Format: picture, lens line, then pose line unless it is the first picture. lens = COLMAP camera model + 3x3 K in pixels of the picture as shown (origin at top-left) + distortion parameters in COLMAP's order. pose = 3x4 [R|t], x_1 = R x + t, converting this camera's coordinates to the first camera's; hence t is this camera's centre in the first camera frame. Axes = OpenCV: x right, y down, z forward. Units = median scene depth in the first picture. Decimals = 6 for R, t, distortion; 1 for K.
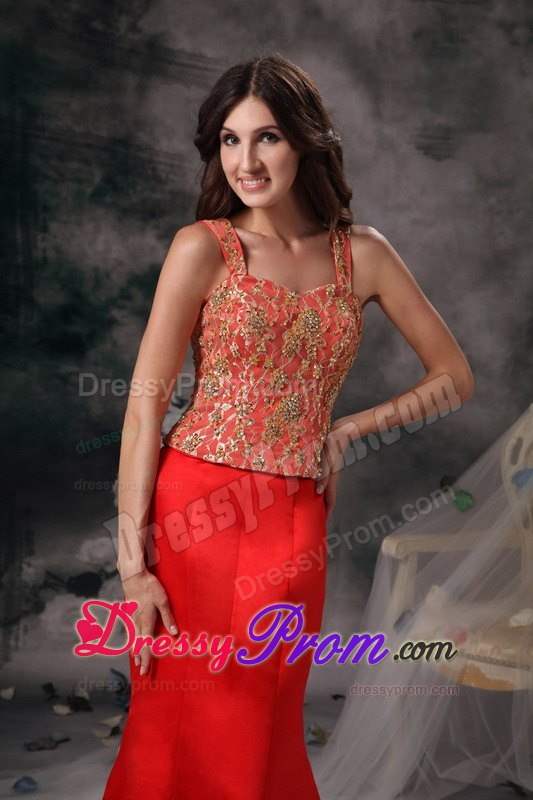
lens RADIAL K [[1758.0, 0, 278.0], [0, 1758.0, 393.4], [0, 0, 1]] dist [0.540432, 0.000000]
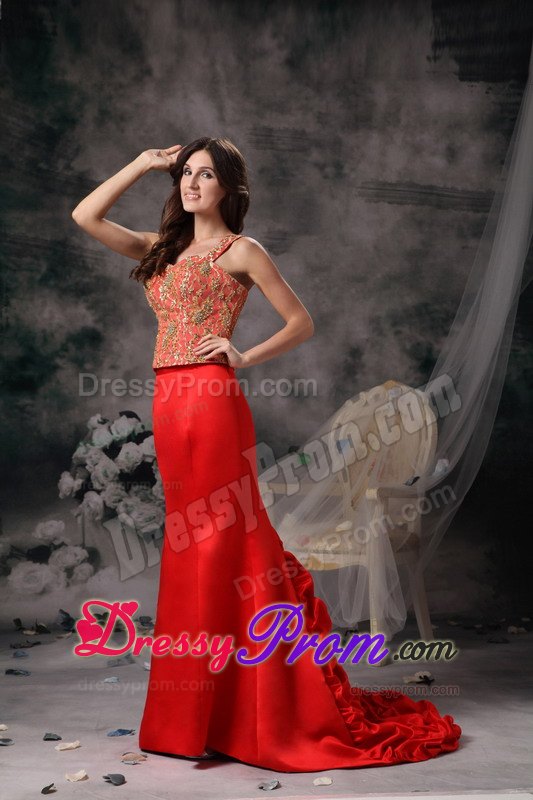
lens RADIAL K [[1621.0, 0, 274.5], [0, 1621.0, 421.0], [0, 0, 1]] dist [0.438773, 0.000000]
pose [[0.996225, -0.023393, 0.083600, -0.029598], [0.031400, 0.994907, -0.095783, 0.135294], [-0.080934, 0.098046, 0.991885, -0.319794]]
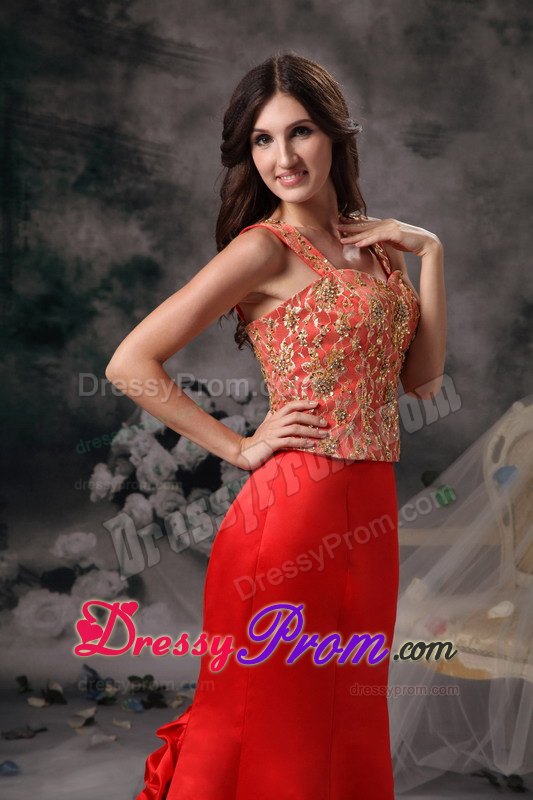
lens RADIAL K [[2010.2, 0, 280.5], [0, 2010.2, 406.4], [0, 0, 1]] dist [0.599760, 0.000000]
pose [[0.999389, 0.022567, 0.026690, -0.018496], [-0.022446, 0.999736, -0.004814, 0.014595], [-0.026791, 0.004212, 0.999632, -0.128524]]
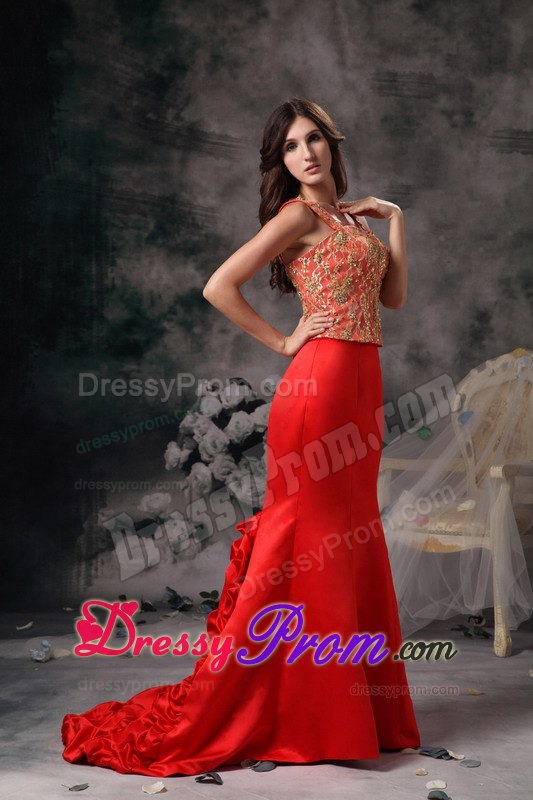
lens RADIAL K [[1915.0, 0, 285.2], [0, 1915.0, 404.4], [0, 0, 1]] dist [0.682071, 0.000000]
pose [[0.999417, -0.015220, 0.030569, -0.046791], [0.017711, 0.996397, -0.082938, 0.139353], [-0.029196, 0.083431, 0.996086, -0.460812]]
